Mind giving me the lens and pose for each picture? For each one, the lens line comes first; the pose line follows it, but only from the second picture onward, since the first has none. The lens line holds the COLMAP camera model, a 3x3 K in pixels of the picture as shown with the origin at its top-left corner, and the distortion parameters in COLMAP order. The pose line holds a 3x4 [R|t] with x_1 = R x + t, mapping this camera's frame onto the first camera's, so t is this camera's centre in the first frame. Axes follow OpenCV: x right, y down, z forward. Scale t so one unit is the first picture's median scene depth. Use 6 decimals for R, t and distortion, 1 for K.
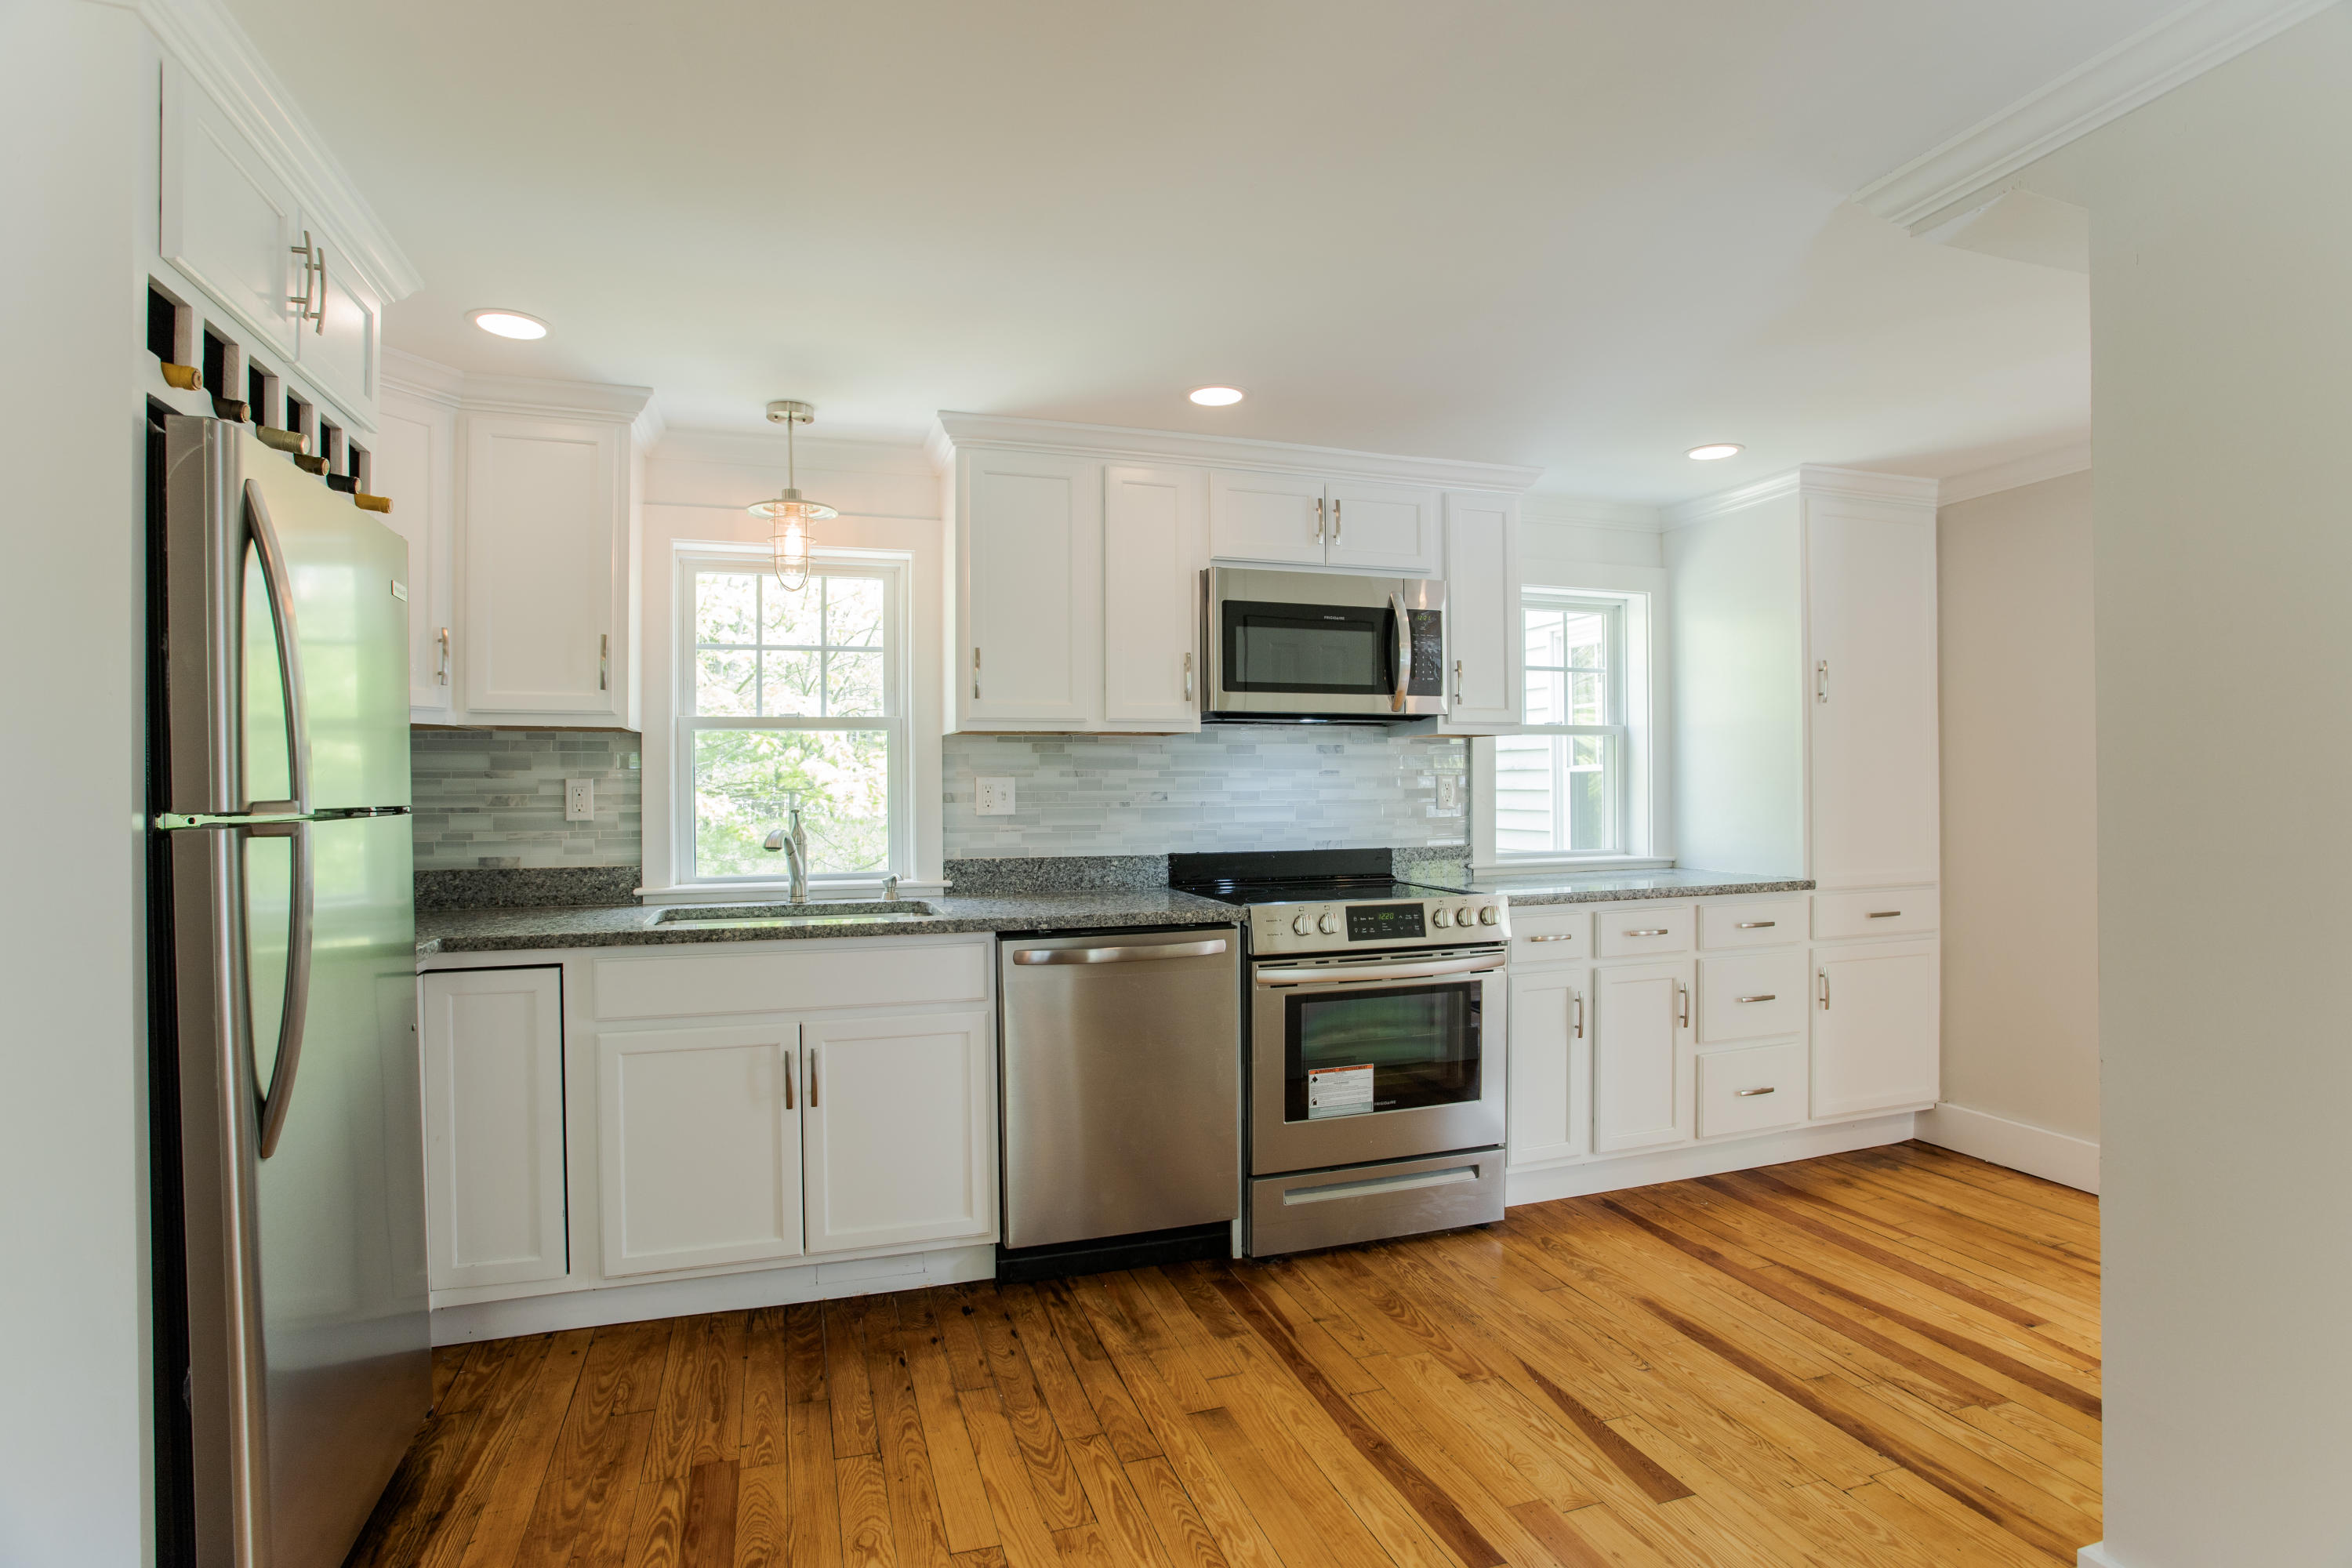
lens RADIAL K [[1181.1, 0, 1171.3], [0, 1181.1, 769.0], [0, 0, 1]] dist [0.000739, 0.001118]
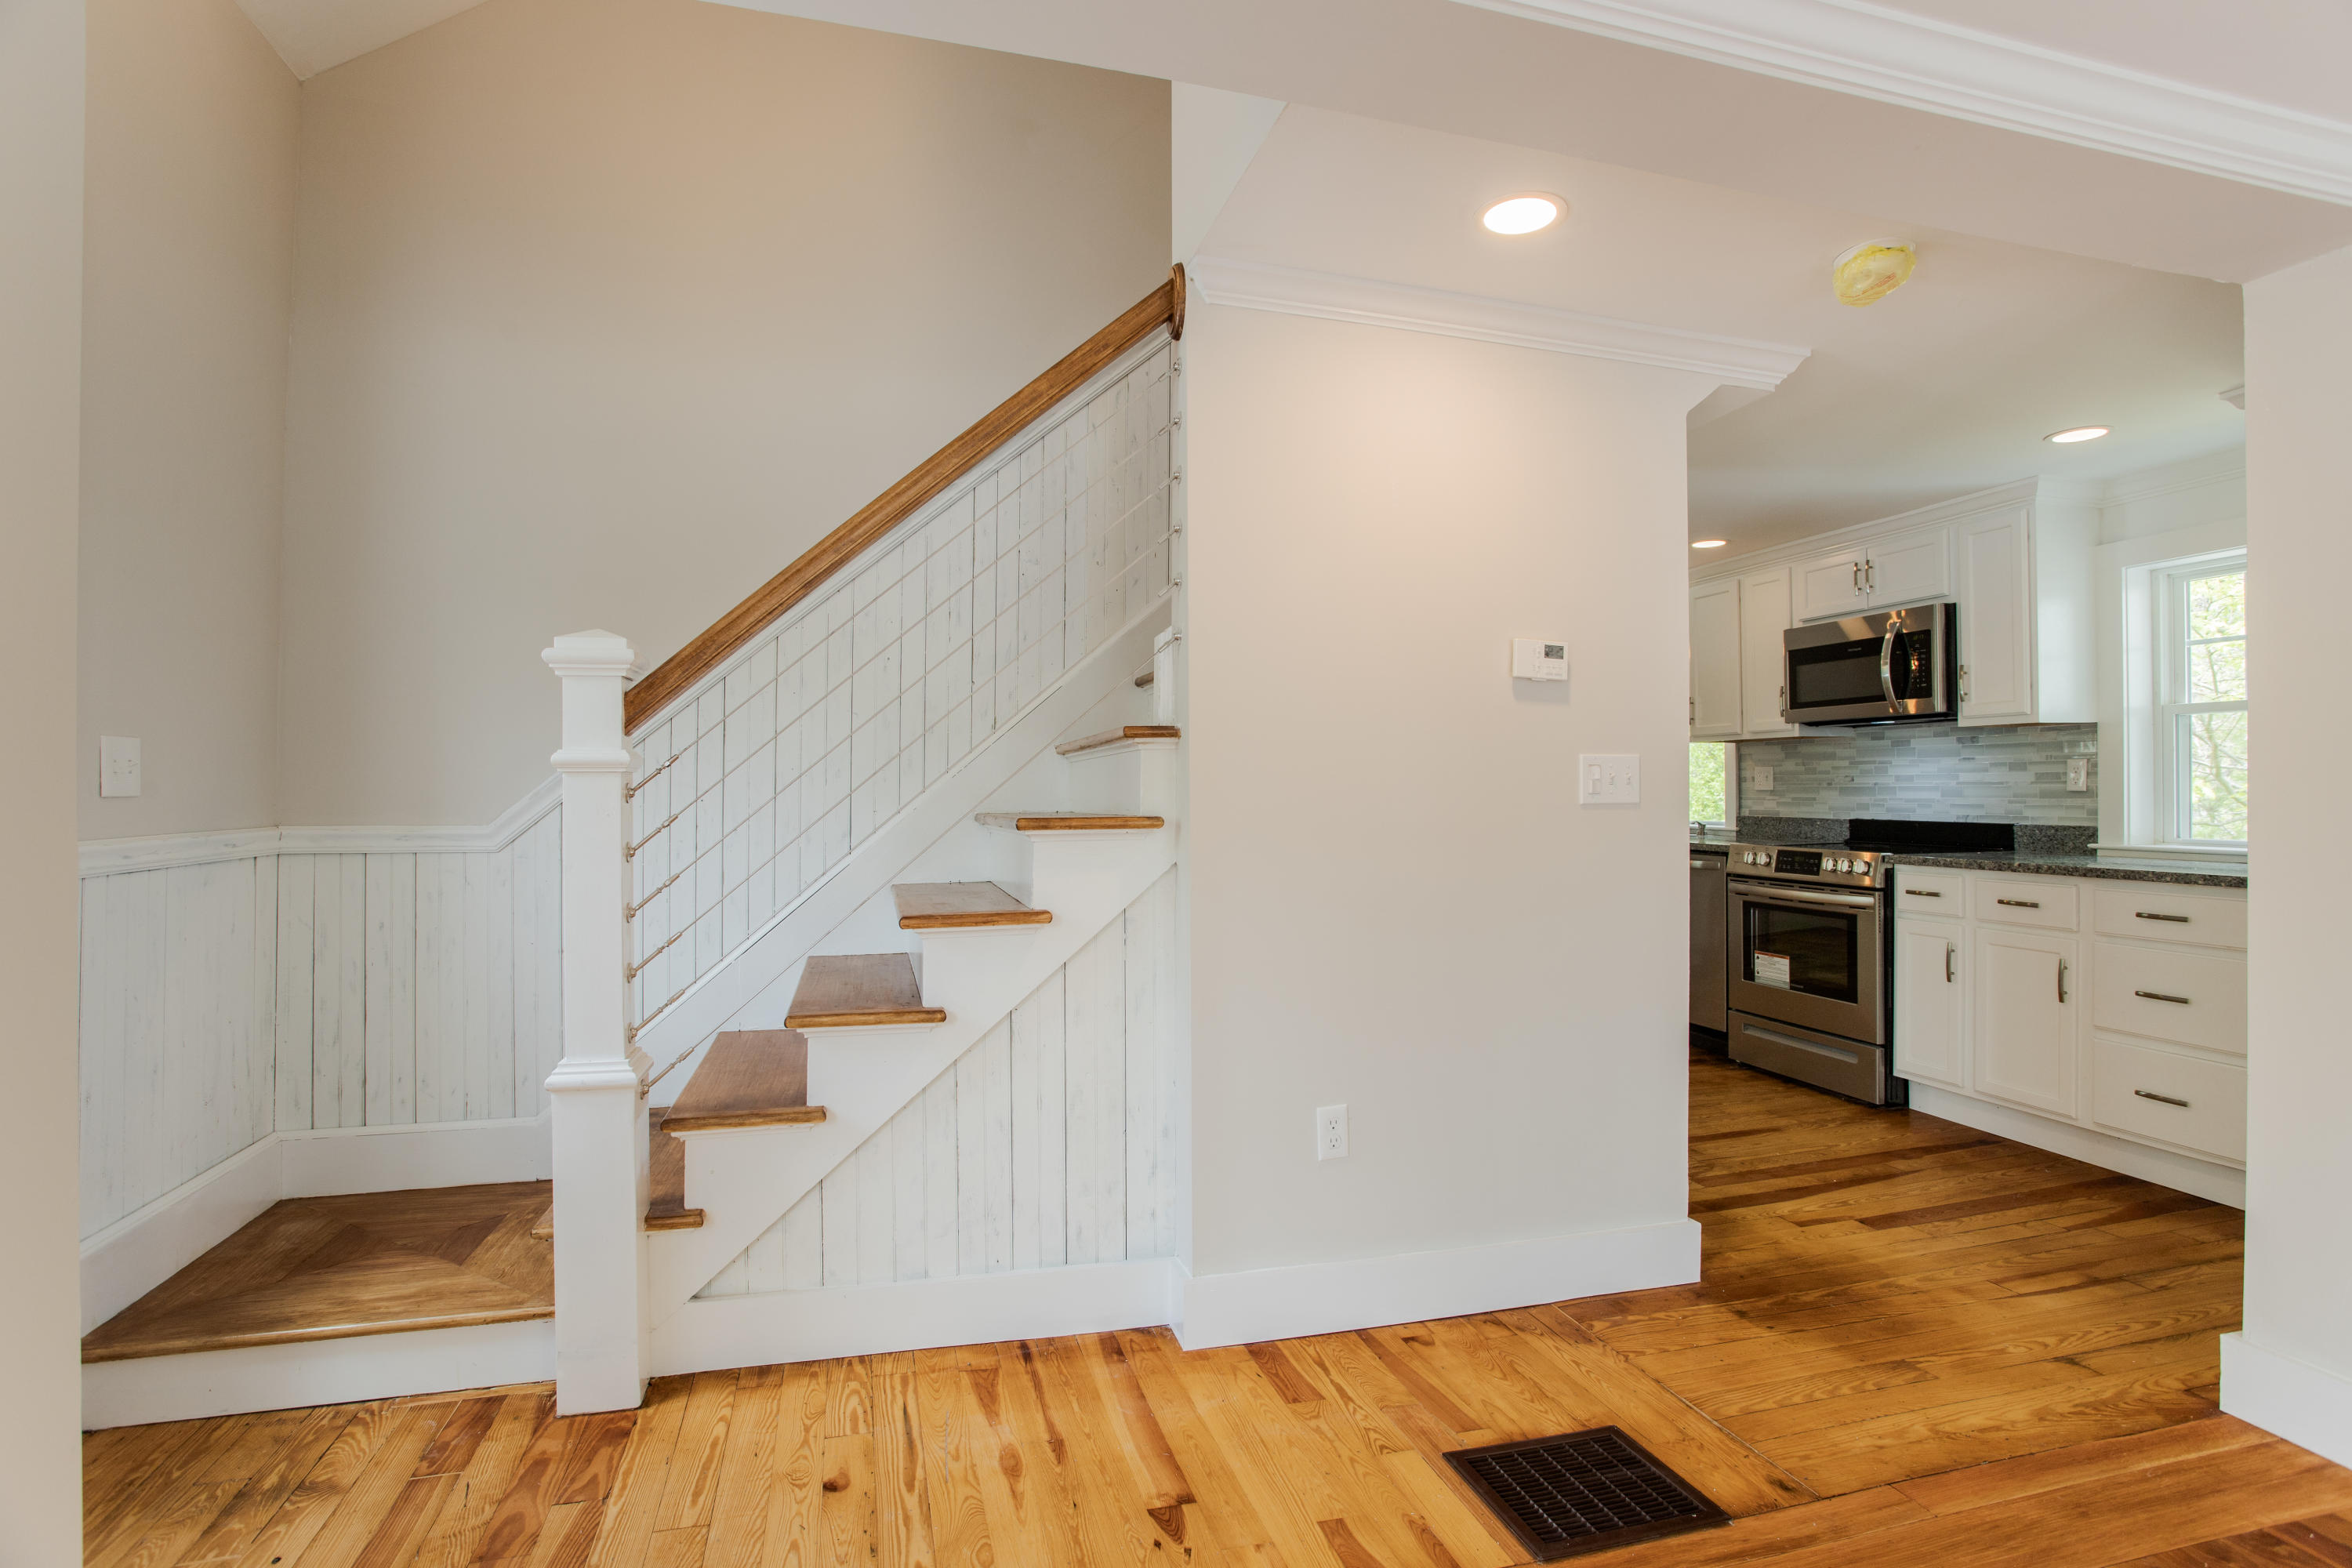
lens RADIAL K [[1181.1, 0, 1185.2], [0, 1181.1, 785.8], [0, 0, 1]] dist [0.000739, 0.001118]
pose [[-0.101259, 0.000717, -0.994860, 1.593417], [0.006687, 0.999978, 0.000040, 0.027956], [0.994838, -0.006648, -0.101262, 0.371839]]
